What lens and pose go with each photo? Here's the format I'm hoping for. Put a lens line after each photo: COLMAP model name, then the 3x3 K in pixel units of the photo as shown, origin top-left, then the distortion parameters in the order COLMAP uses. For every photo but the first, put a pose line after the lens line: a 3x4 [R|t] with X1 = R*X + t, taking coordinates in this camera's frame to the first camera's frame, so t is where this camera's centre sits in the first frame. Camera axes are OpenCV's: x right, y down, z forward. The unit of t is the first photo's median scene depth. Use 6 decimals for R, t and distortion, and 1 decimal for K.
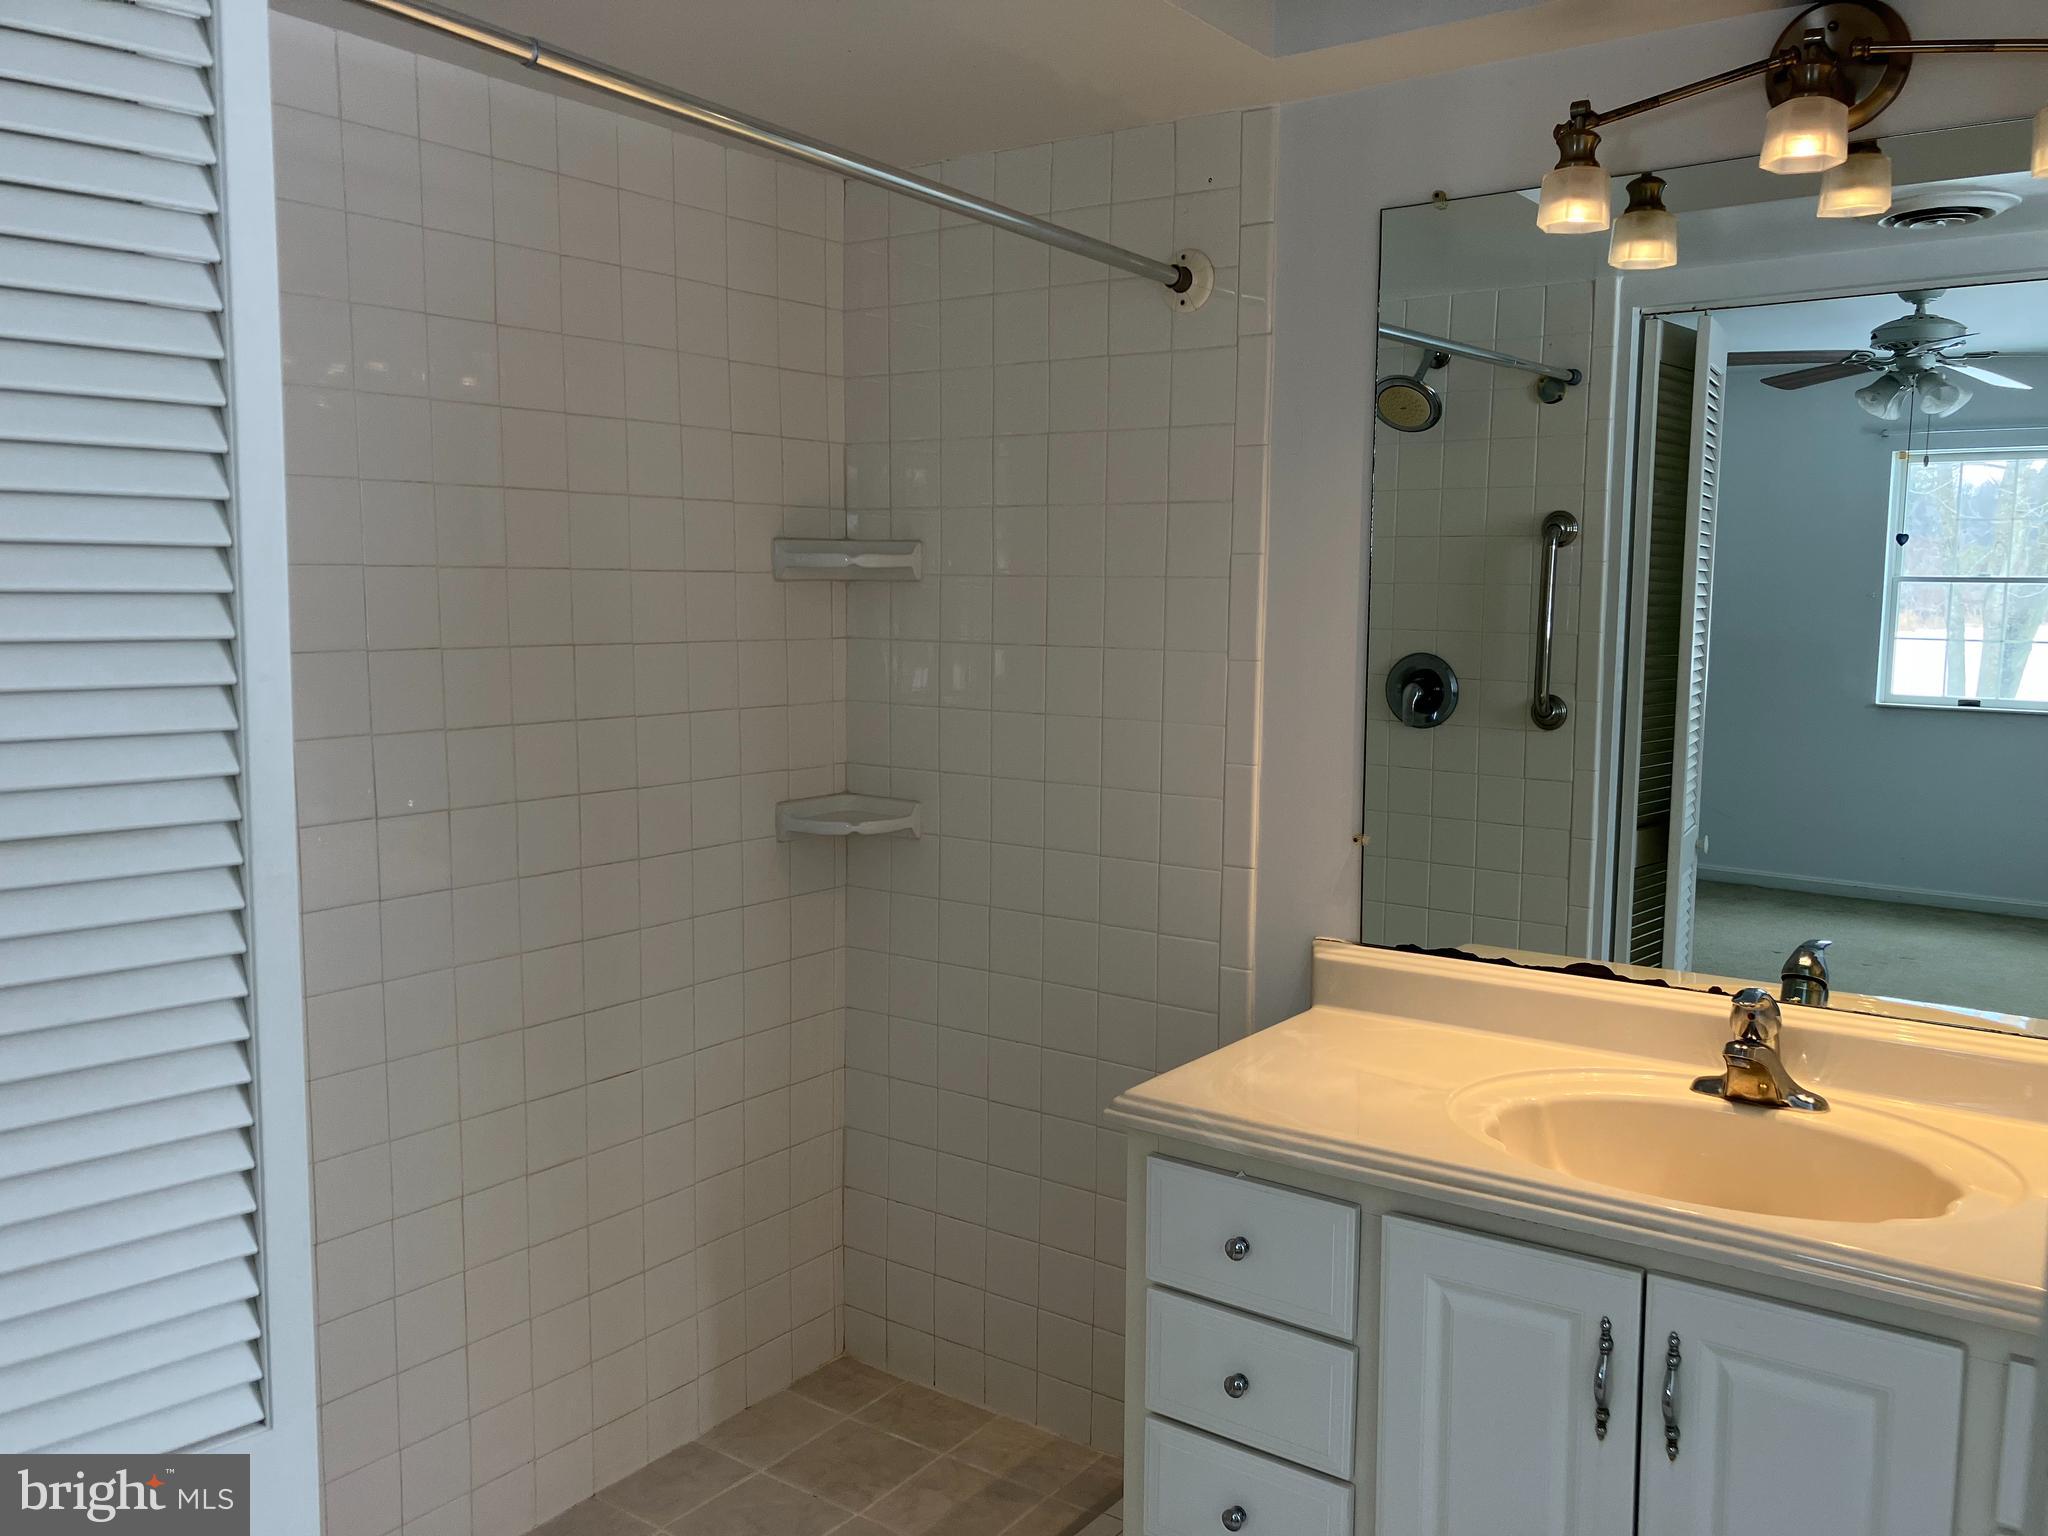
lens RADIAL K [[1607.1, 0, 1024.0], [0, 1607.1, 768.0], [0, 0, 1]] dist [-0.001223, -0.002732]
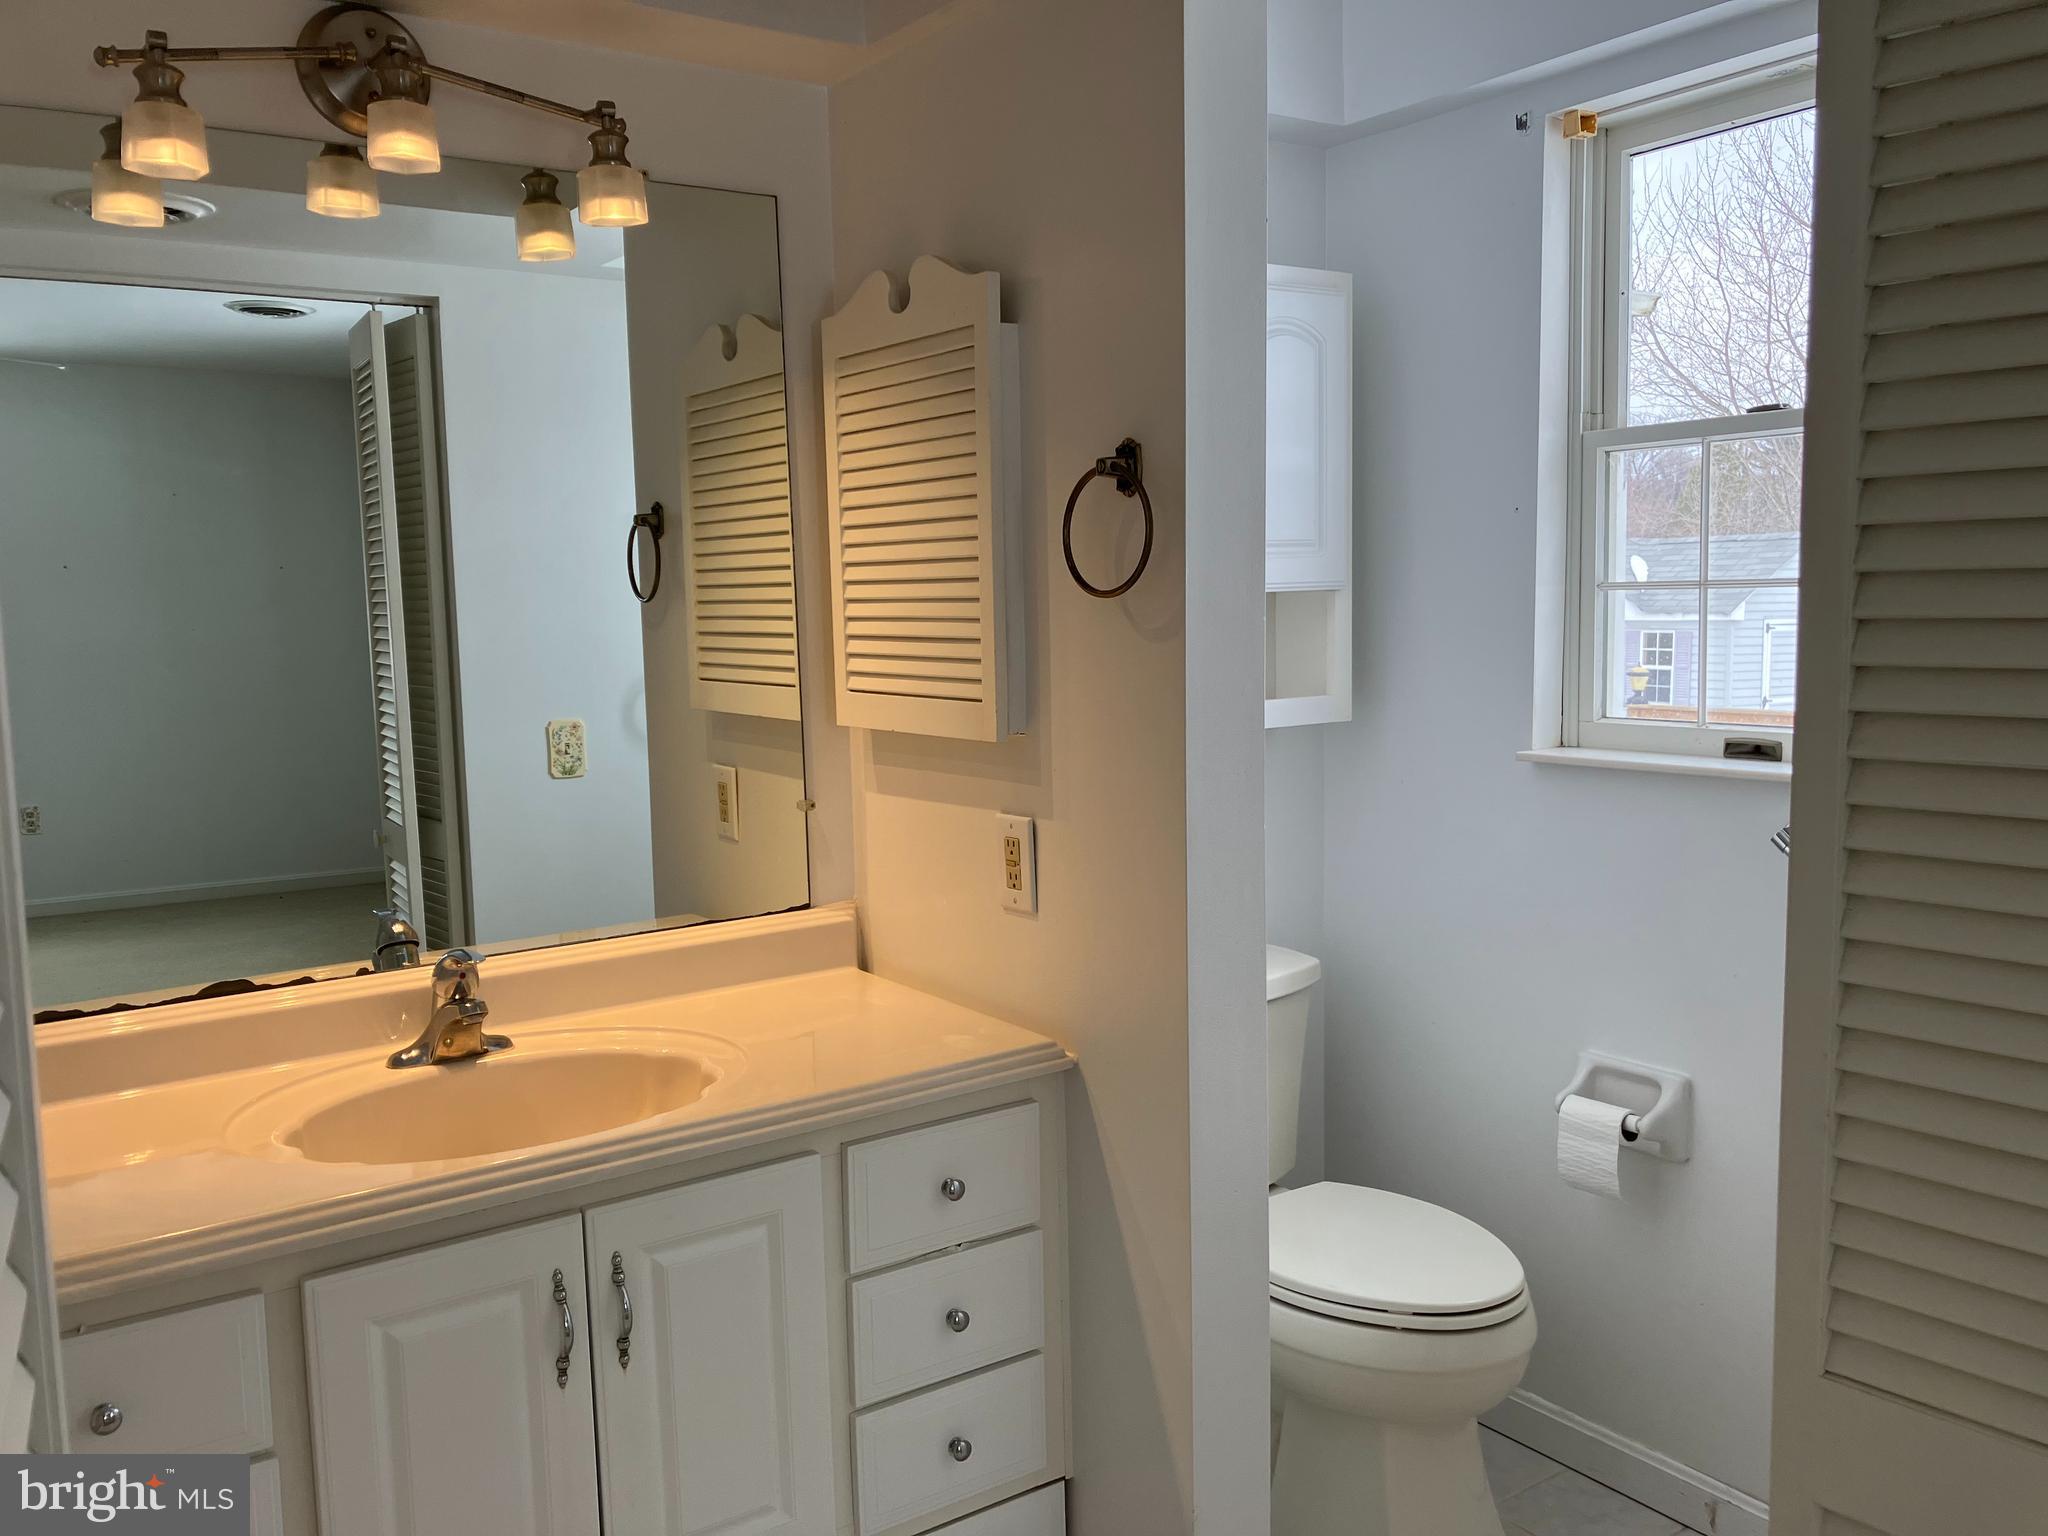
lens RADIAL K [[1631.4, 0, 1011.7], [0, 1631.4, 758.2], [0, 0, 1]] dist [0.012631, 0.000952]
pose [[0.344448, -0.113065, 0.931972, -0.458735], [0.121559, 0.989736, 0.075146, -0.026596], [-0.930902, 0.087405, 0.354656, 0.307928]]
